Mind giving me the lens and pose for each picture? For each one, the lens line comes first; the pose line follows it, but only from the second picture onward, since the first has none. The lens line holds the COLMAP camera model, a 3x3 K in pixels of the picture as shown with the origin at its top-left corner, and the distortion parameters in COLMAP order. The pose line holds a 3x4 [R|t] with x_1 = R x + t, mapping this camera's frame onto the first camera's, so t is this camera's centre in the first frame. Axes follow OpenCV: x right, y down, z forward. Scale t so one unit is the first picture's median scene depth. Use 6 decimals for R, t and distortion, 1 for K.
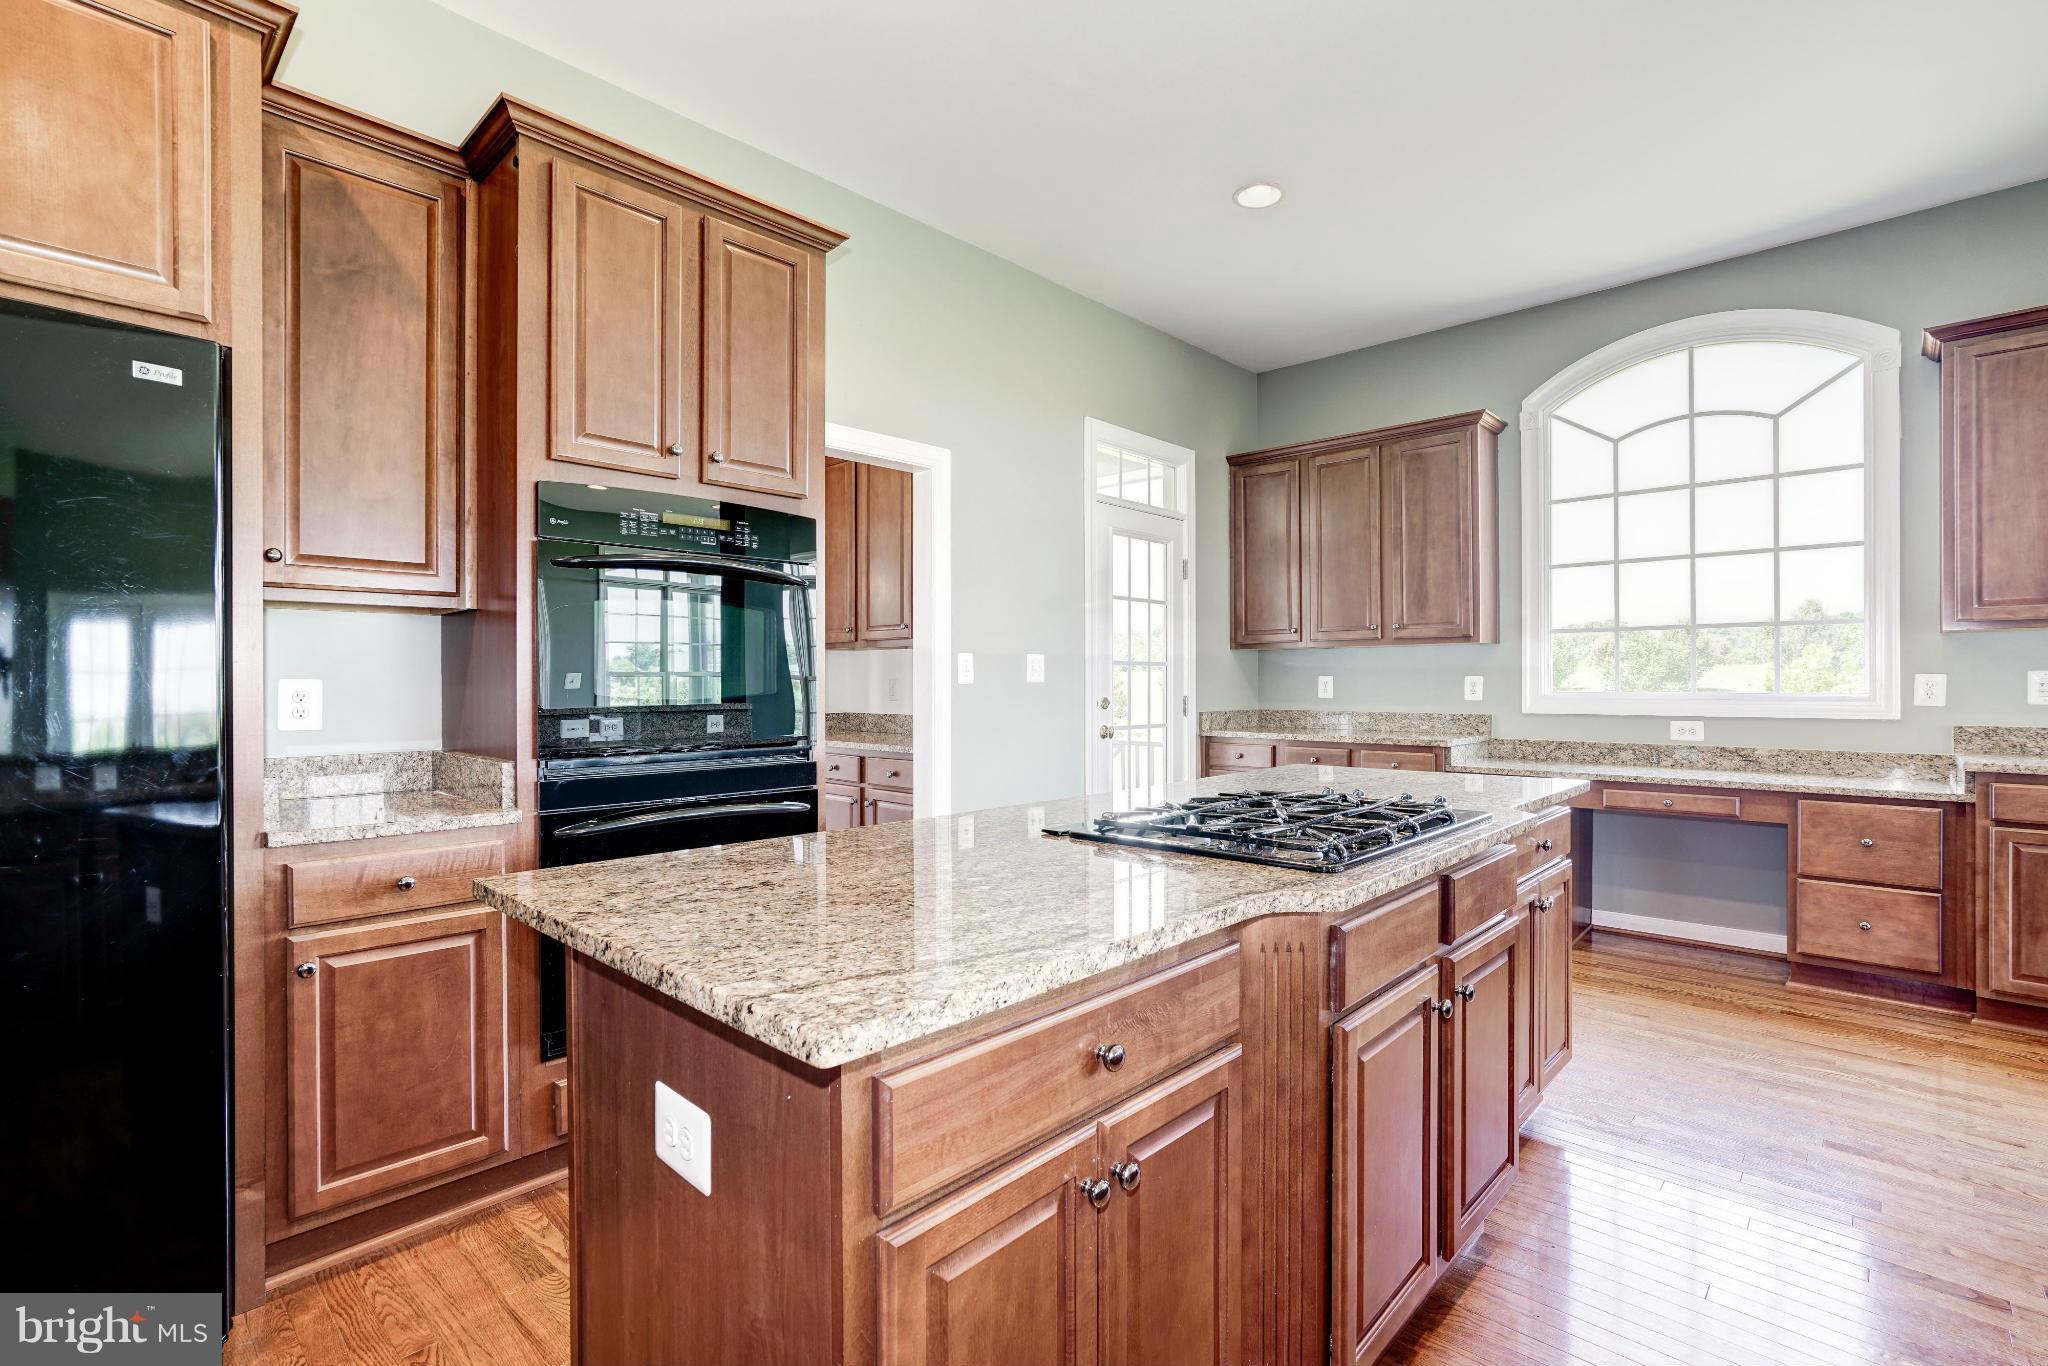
lens RADIAL K [[936.0, 0, 1005.1], [0, 936.0, 679.7], [0, 0, 1]] dist [-0.026742, 0.004281]
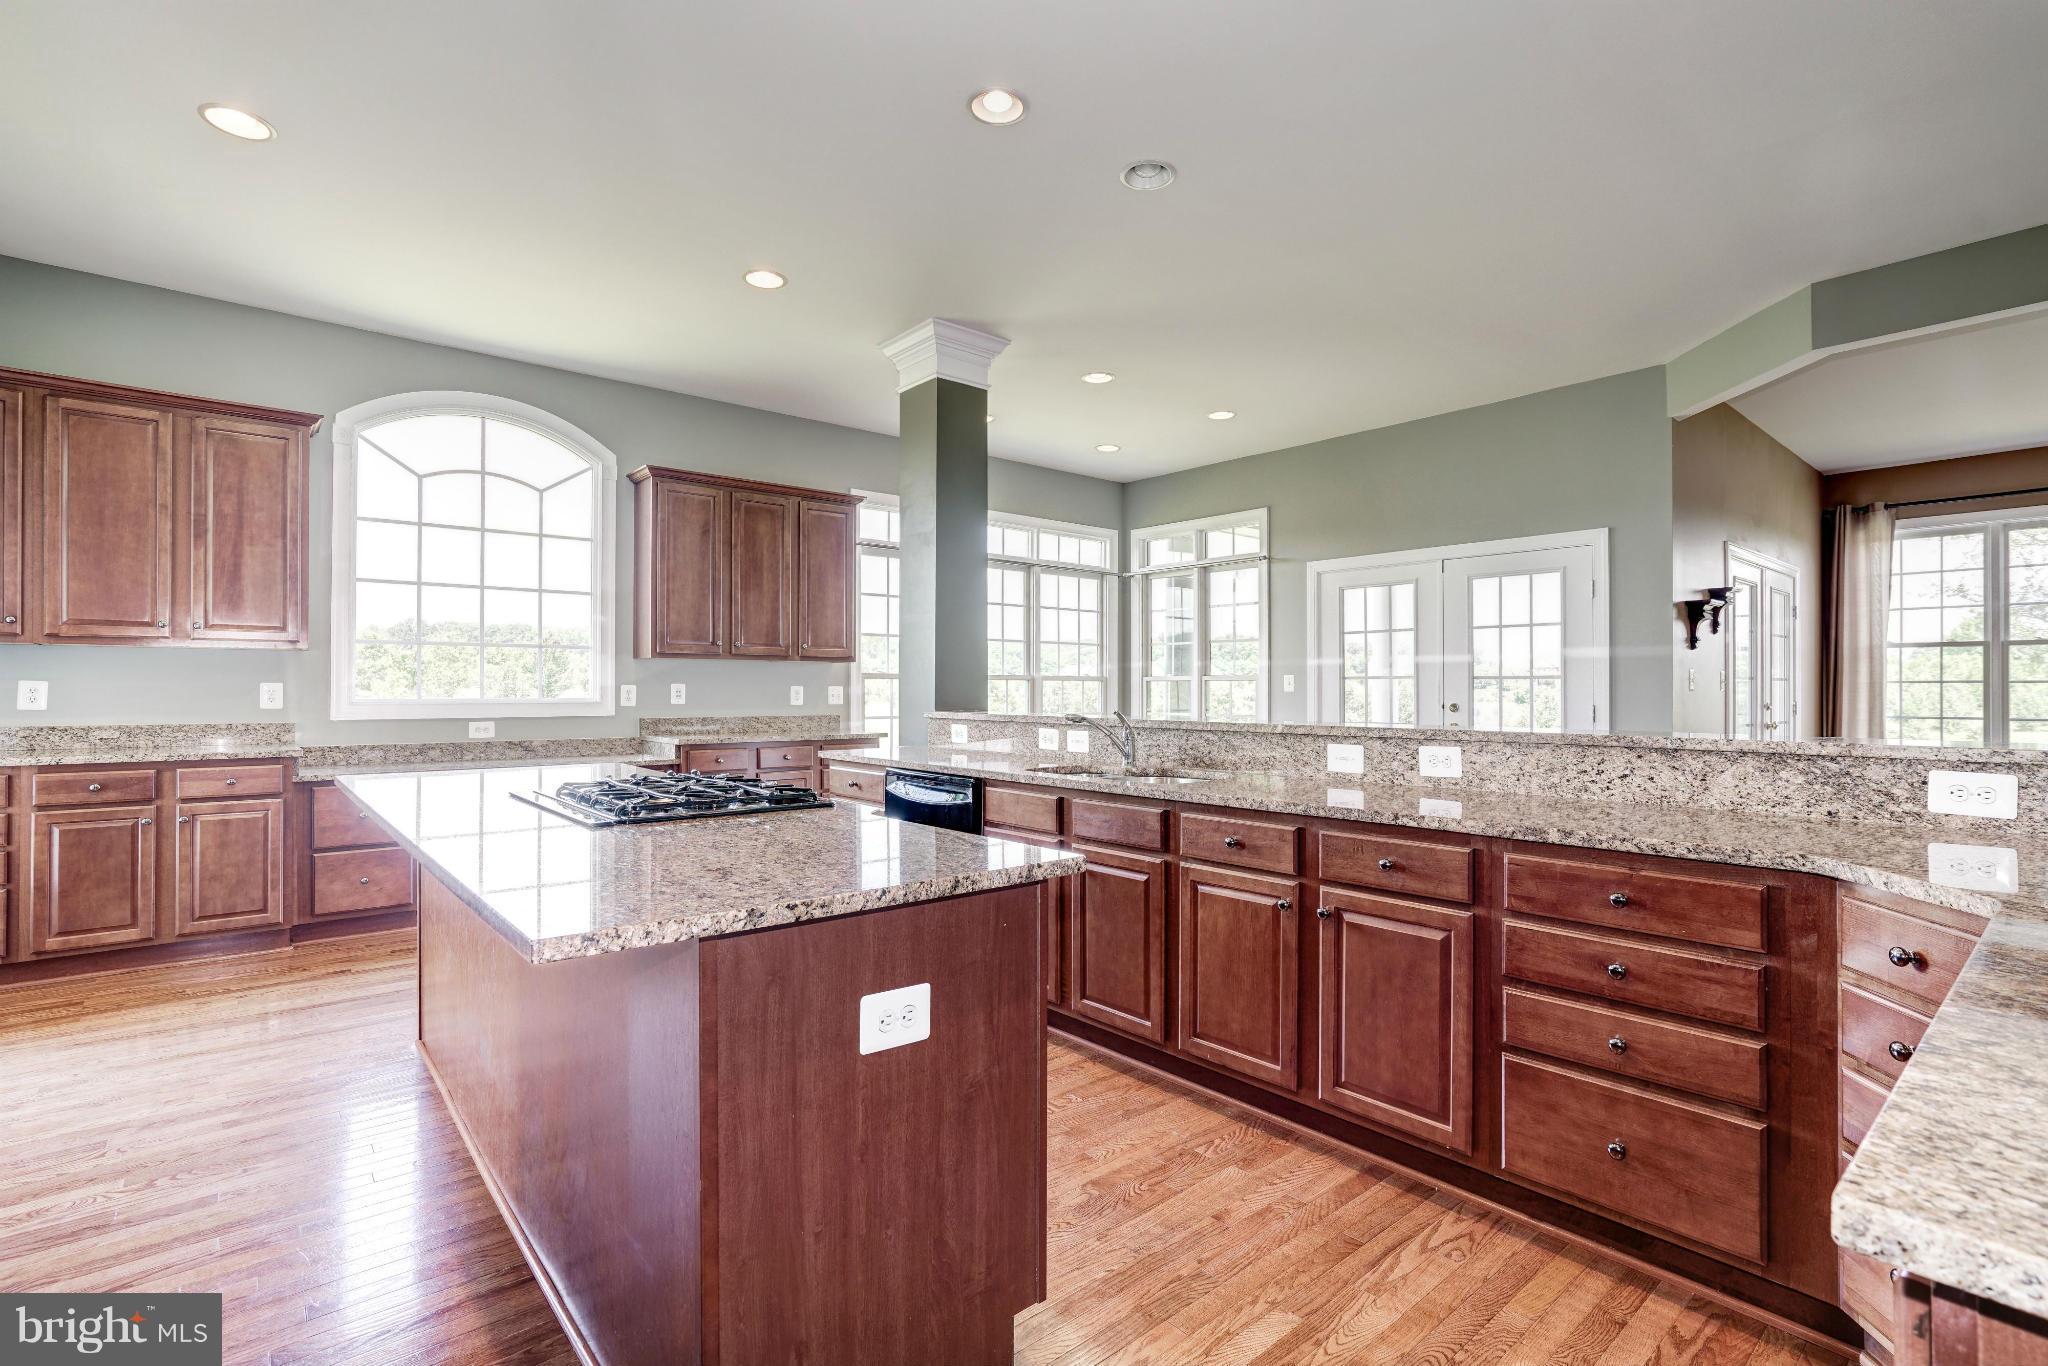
lens RADIAL K [[936.0, 0, 1025.1], [0, 936.0, 687.3], [0, 0, 1]] dist [-0.026742, 0.004281]
pose [[0.093372, 0.002568, 0.995628, -0.385470], [-0.006215, 0.999979, -0.001996, -0.002762], [-0.995612, -0.006002, 0.093386, 0.152711]]
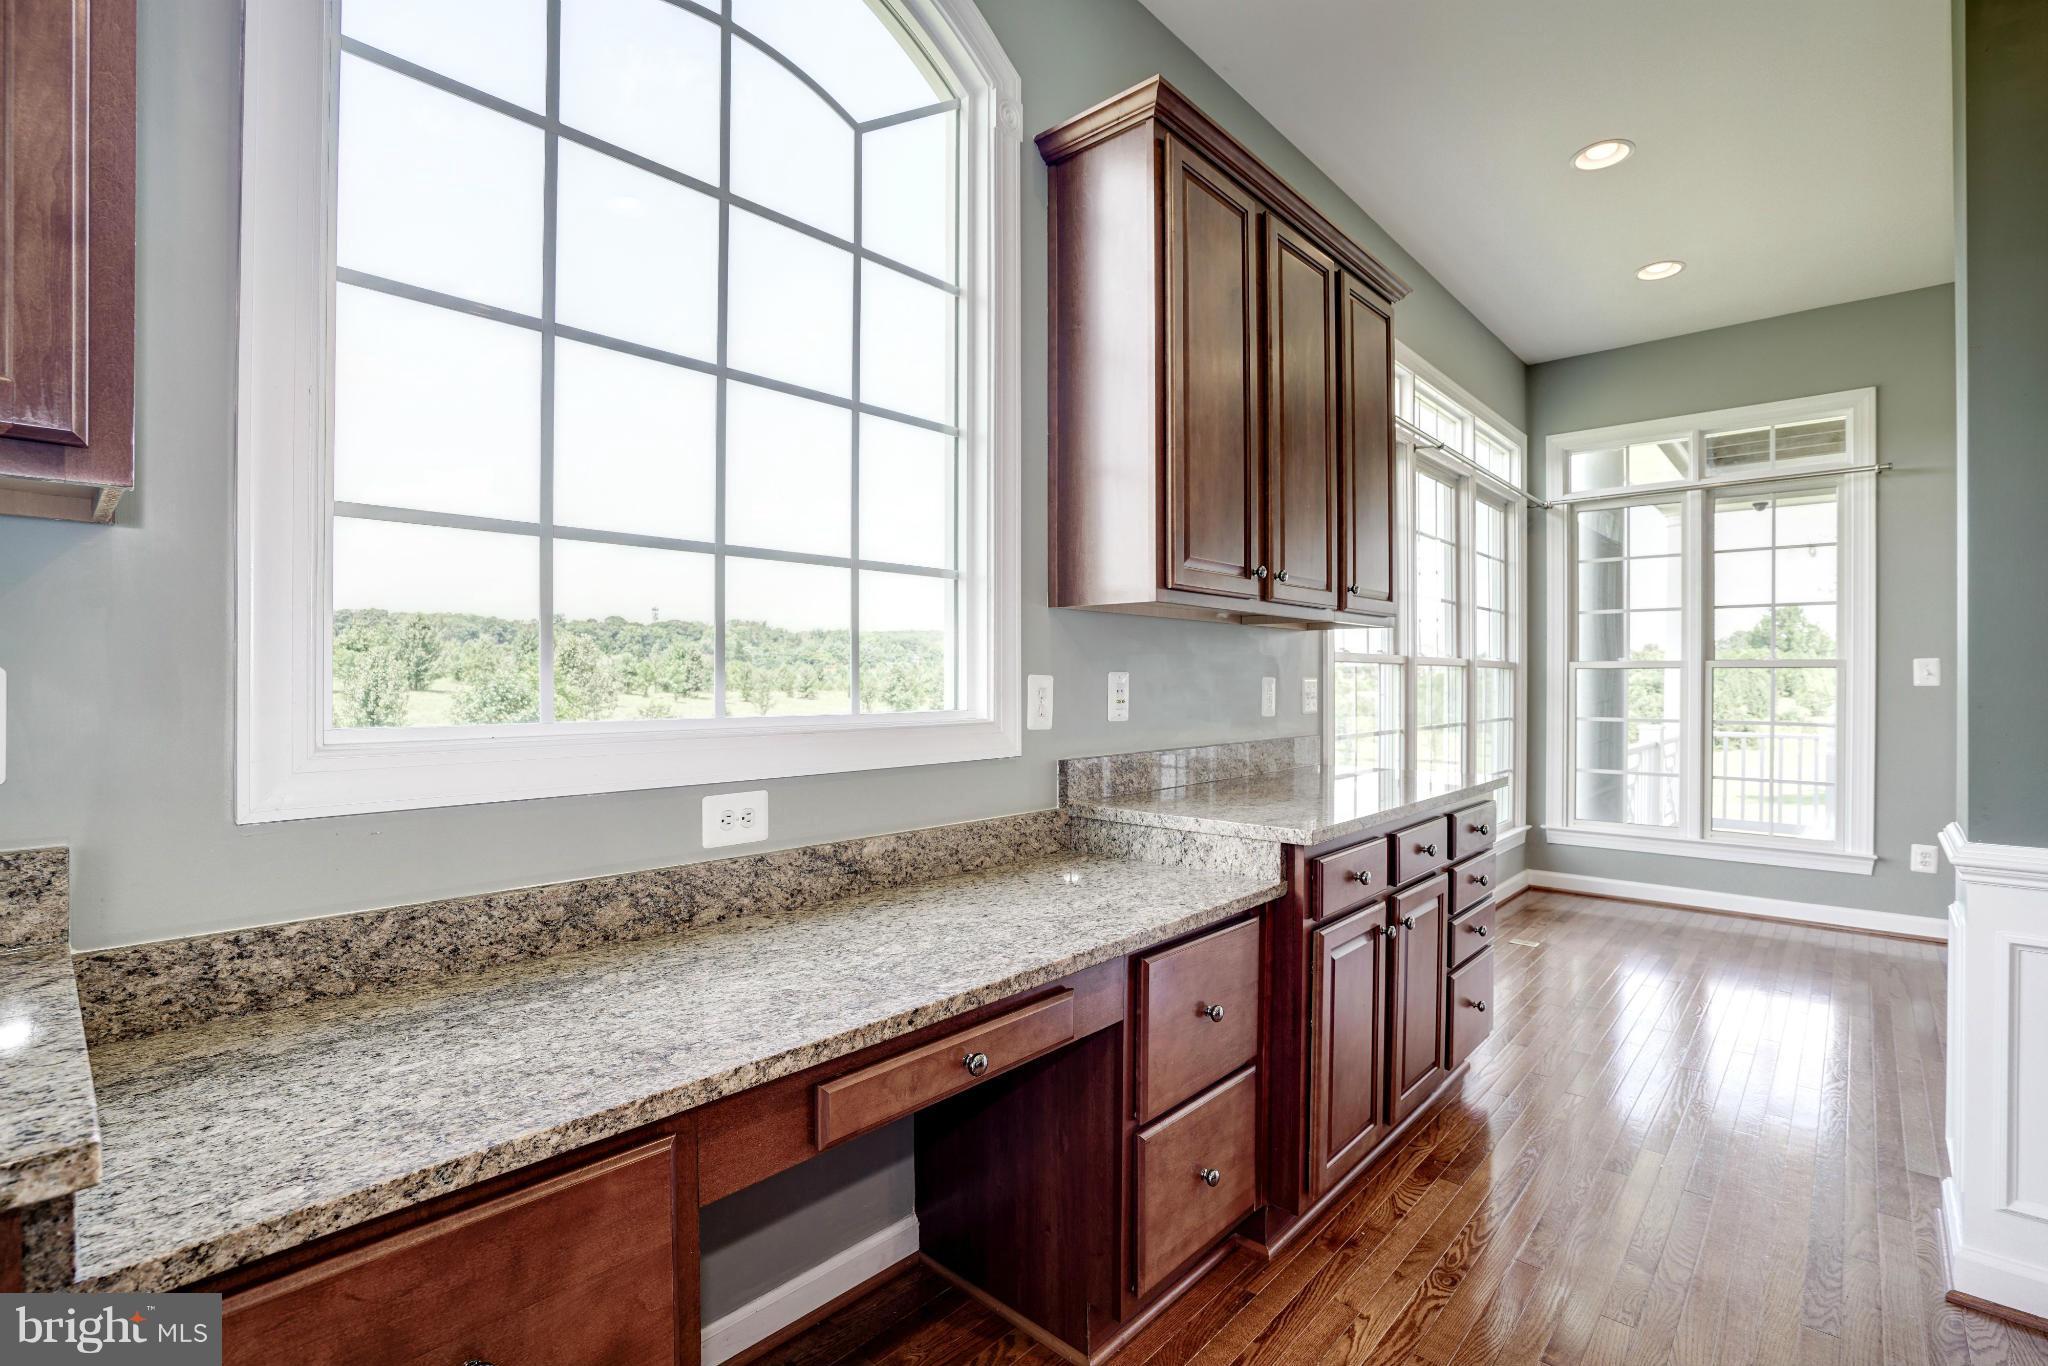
lens RADIAL K [[936.0, 0, 1027.1], [0, 936.0, 682.7], [0, 0, 1]] dist [-0.026742, 0.004281]
pose [[-0.034709, -0.003823, 0.999390, 0.317785], [-0.006297, 0.999974, 0.003607, -0.003056], [-0.999378, -0.006168, -0.034732, 0.820468]]
